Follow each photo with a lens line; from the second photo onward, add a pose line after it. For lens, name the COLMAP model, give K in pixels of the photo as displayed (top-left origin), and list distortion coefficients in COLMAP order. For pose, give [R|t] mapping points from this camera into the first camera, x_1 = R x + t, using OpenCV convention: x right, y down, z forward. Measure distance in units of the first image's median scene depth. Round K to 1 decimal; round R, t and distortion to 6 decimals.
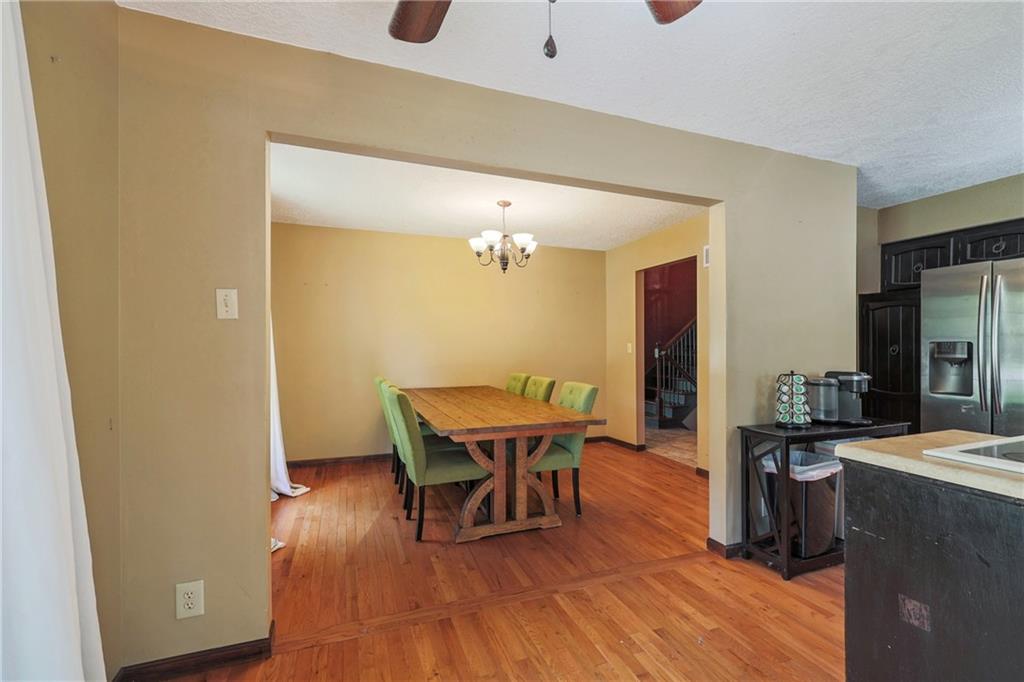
lens RADIAL K [[447.5, 0, 512.0], [0, 447.5, 341.0], [0, 0, 1]] dist [-0.015842, 0.000388]
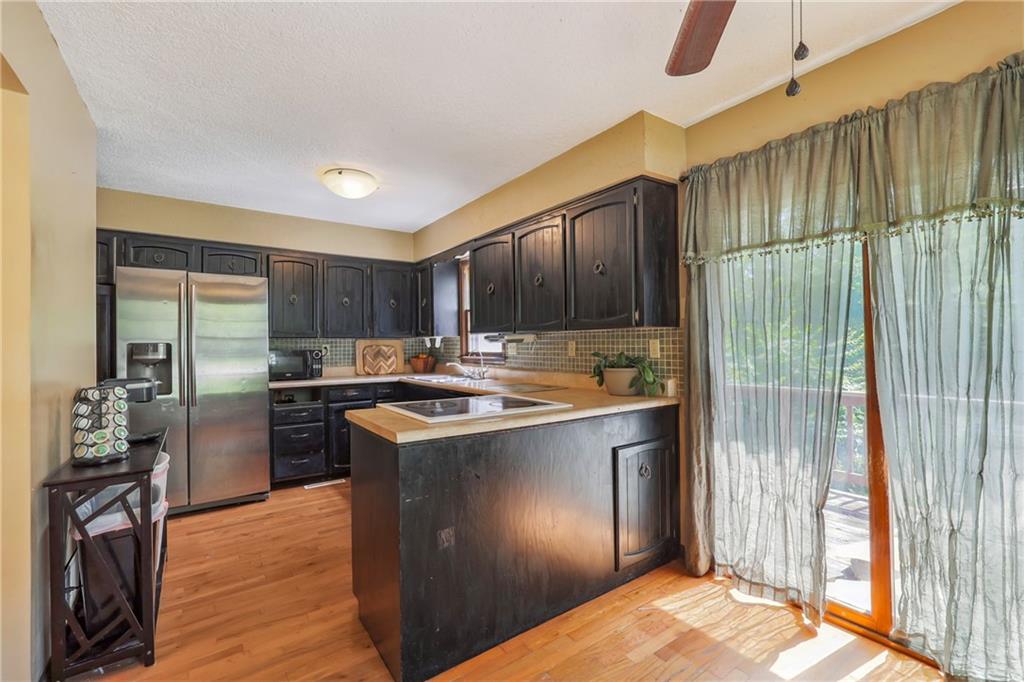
lens RADIAL K [[447.5, 0, 512.0], [0, 447.5, 341.0], [0, 0, 1]] dist [-0.015842, 0.000388]
pose [[-0.250907, 0.002373, 0.968008, -0.203611], [0.004495, 0.999989, -0.001286, 0.001931], [-0.968001, 0.004029, -0.250915, 0.477320]]
